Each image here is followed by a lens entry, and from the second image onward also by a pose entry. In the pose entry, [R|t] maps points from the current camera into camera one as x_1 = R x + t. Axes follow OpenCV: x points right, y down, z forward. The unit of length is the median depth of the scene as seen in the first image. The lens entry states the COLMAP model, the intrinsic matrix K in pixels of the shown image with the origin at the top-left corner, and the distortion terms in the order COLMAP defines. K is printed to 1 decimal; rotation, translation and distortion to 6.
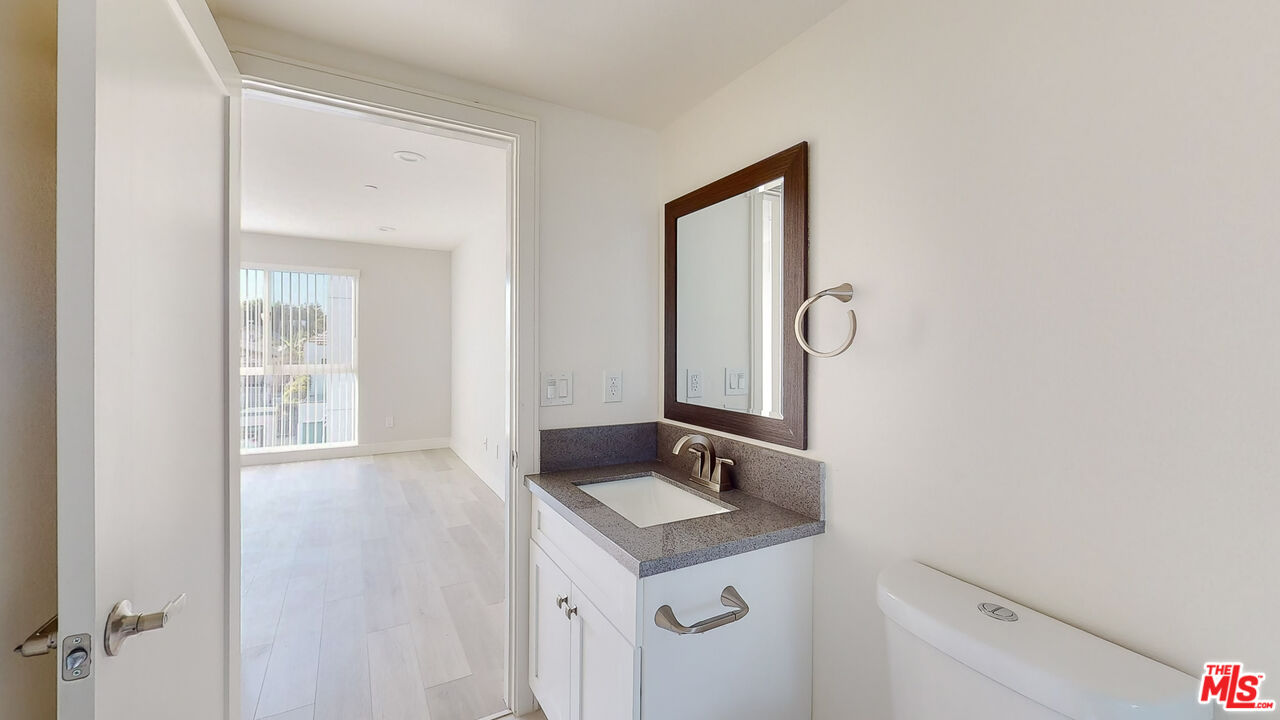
lens RADIAL K [[541.8, 0, 640.0], [0, 541.8, 360.0], [0, 0, 1]] dist [0.018294, 0.000048]
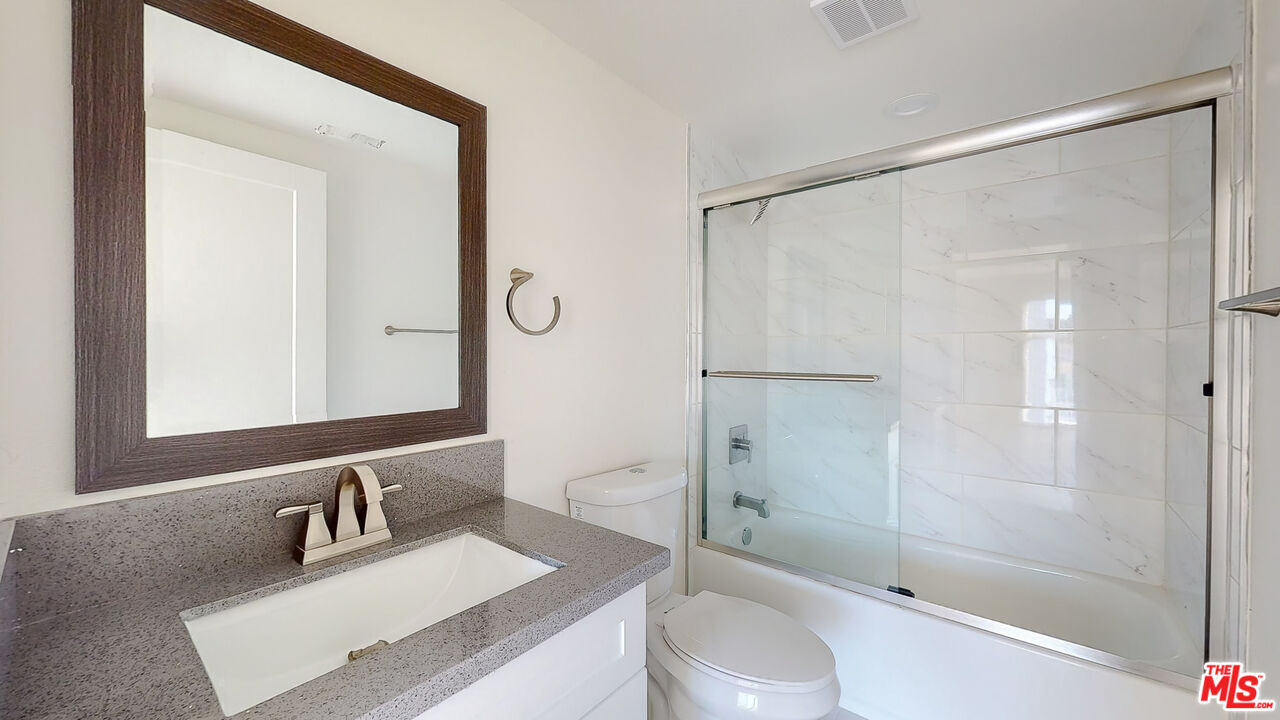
lens RADIAL K [[498.9, 0, 638.4], [0, 498.9, 342.3], [0, 0, 1]] dist [0.001191, 0.000069]
pose [[-0.363509, -0.000033, 0.931591, -0.586042], [0.020951, 0.999747, 0.008211, 0.006540], [-0.931355, 0.022502, -0.363417, 1.031610]]
